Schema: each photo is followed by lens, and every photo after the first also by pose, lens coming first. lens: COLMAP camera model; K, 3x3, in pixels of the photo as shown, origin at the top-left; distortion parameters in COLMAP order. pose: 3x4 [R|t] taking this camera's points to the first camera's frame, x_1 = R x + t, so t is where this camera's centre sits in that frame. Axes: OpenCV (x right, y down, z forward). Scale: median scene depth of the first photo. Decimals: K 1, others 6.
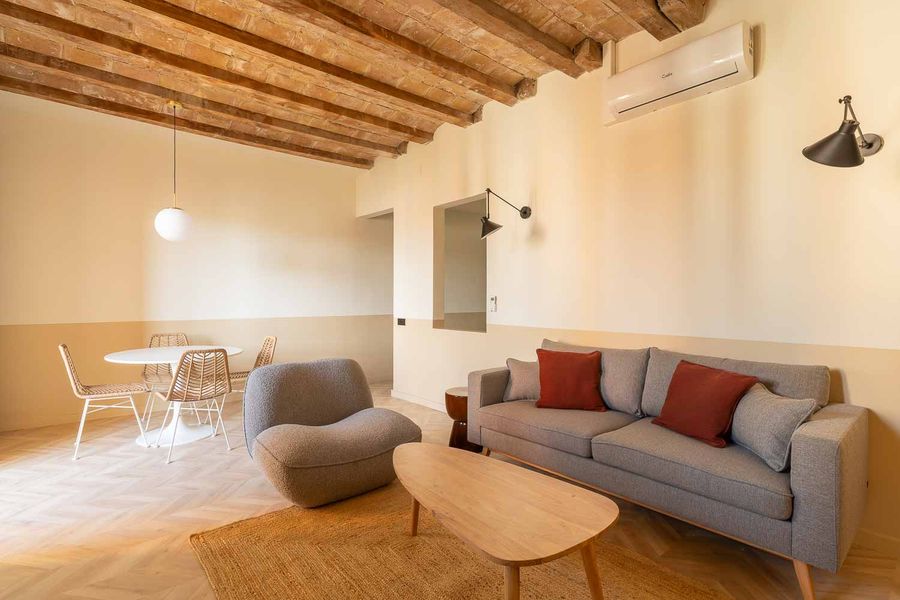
lens RADIAL K [[431.3, 0, 450.0], [0, 431.3, 300.0], [0, 0, 1]] dist [-0.015036, 0.000139]
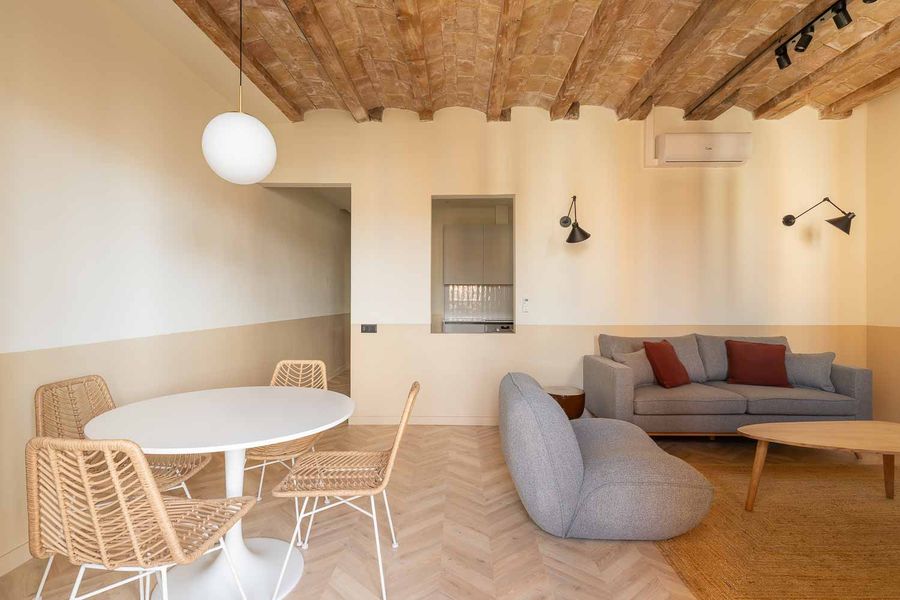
lens RADIAL K [[431.3, 0, 450.0], [0, 431.3, 300.0], [0, 0, 1]] dist [-0.015036, 0.000139]
pose [[0.659002, -0.003007, 0.752135, -0.712305], [0.001500, 0.999995, 0.002684, -0.005333], [-0.752140, -0.000640, 0.659003, 0.414913]]
